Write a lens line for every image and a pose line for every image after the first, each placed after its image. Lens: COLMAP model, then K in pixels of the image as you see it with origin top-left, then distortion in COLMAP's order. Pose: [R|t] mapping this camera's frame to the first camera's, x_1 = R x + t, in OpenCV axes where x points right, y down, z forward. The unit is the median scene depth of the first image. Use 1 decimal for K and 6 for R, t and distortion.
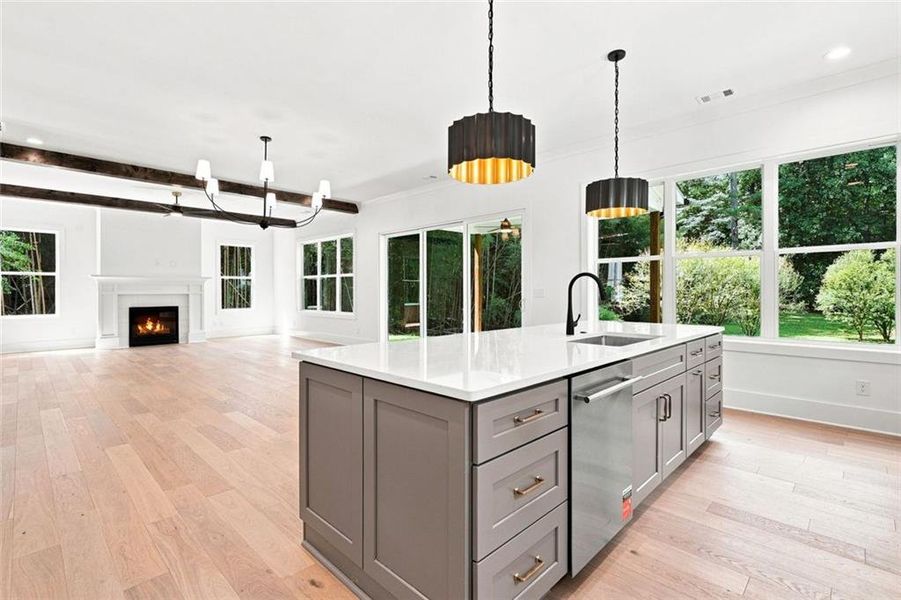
lens RADIAL K [[419.2, 0, 450.8], [0, 419.2, 294.2], [0, 0, 1]] dist [0.001255, 0.000520]
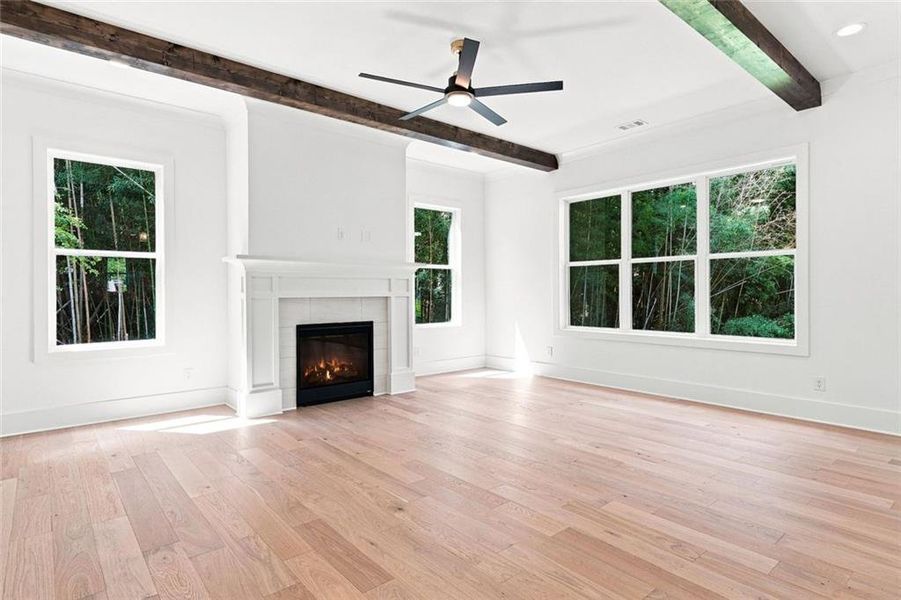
lens RADIAL K [[488.4, 0, 450.8], [0, 488.4, 298.7], [0, 0, 1]] dist [-0.002252, -0.000596]
pose [[0.995906, 0.002610, -0.090358, -0.522069], [-0.001741, 0.999951, 0.009696, -0.003993], [0.090379, -0.009499, 0.995862, 0.447397]]
